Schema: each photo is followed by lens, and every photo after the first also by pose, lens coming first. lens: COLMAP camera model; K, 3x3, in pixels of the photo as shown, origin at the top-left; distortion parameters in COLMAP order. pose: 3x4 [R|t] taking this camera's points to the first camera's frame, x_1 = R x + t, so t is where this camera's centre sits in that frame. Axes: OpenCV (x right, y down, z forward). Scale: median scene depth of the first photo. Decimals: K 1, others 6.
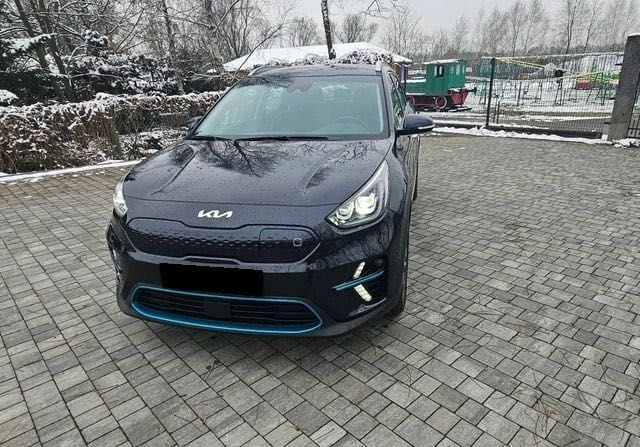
lens RADIAL K [[417.0, 0, 320.9], [0, 417.0, 239.4], [0, 0, 1]] dist [-0.004510, 0.003179]
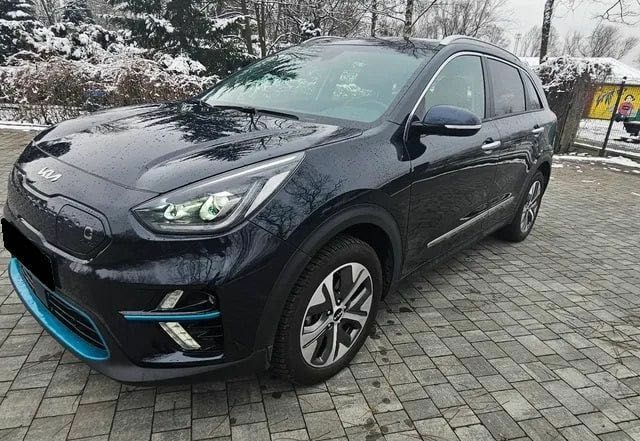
lens RADIAL K [[417.0, 0, 322.4], [0, 417.0, 240.8], [0, 0, 1]] dist [-0.005736, 0.002926]
pose [[0.880995, 0.255137, -0.398438, 0.233446], [-0.258377, 0.964921, 0.046577, -0.046707], [0.396345, 0.061913, 0.916012, 0.213007]]
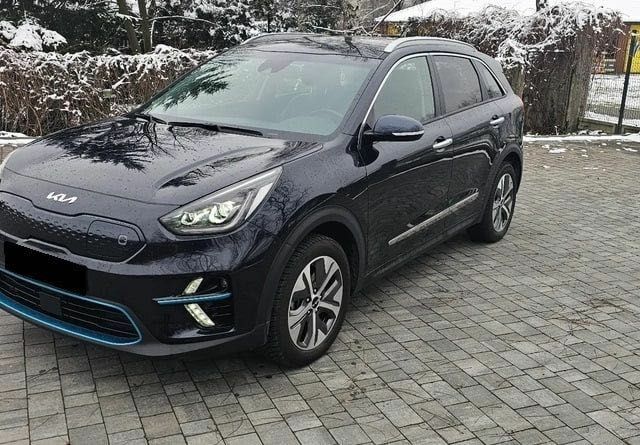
lens RADIAL K [[680.9, 0, 324.7], [0, 680.9, 242.7], [0, 0, 1]] dist [0.064588, 0.000000]
pose [[0.941328, 0.157556, -0.298458, 0.324023], [-0.178524, 0.982944, -0.044164, 0.000163], [0.286409, 0.094855, 0.953400, -0.112737]]
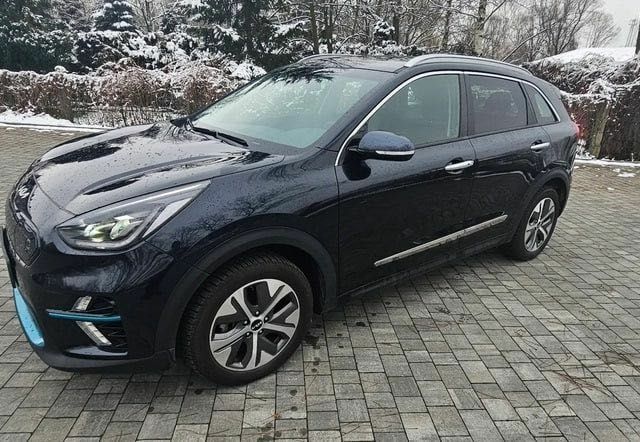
lens RADIAL K [[417.0, 0, 322.8], [0, 417.0, 241.8], [0, 0, 1]] dist [-0.004510, 0.003179]
pose [[0.779932, 0.302089, -0.548131, 0.366098], [-0.293814, 0.950021, 0.105515, -0.110005], [0.552611, 0.078753, 0.829710, 0.255026]]
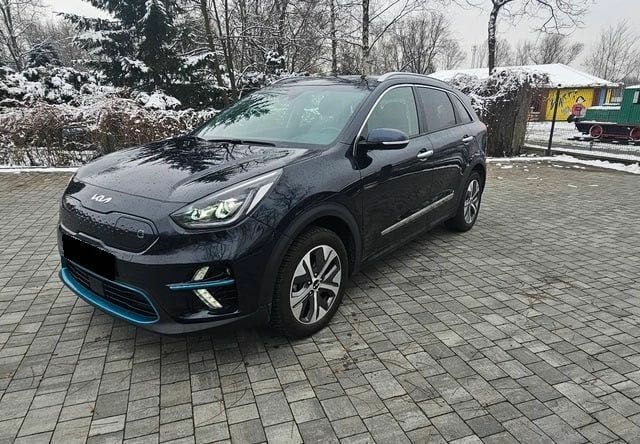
lens RADIAL K [[417.0, 0, 322.2], [0, 417.0, 240.1], [0, 0, 1]] dist [-0.004510, 0.003179]
pose [[0.916407, 0.159432, -0.367123, 0.300964], [-0.174829, 0.984559, -0.008838, -0.019233], [0.360045, 0.072282, 0.930130, 0.085041]]
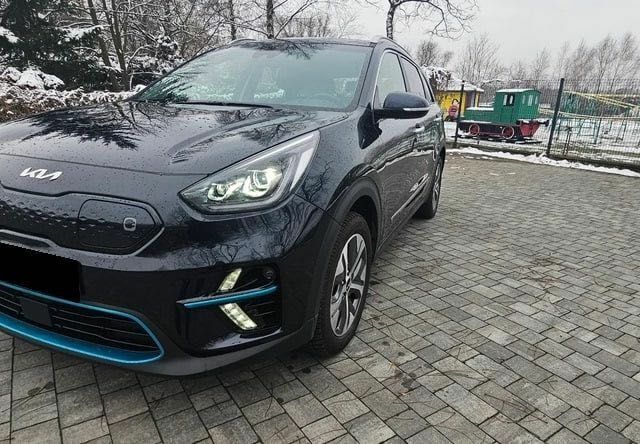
lens RADIAL K [[417.0, 0, 321.2], [0, 417.0, 239.4], [0, 0, 1]] dist [-0.004510, 0.003179]
pose [[0.984783, 0.115659, -0.129716, 0.133599], [-0.121955, 0.991661, -0.041661, 0.008770], [0.123816, 0.056847, 0.990676, 0.161211]]
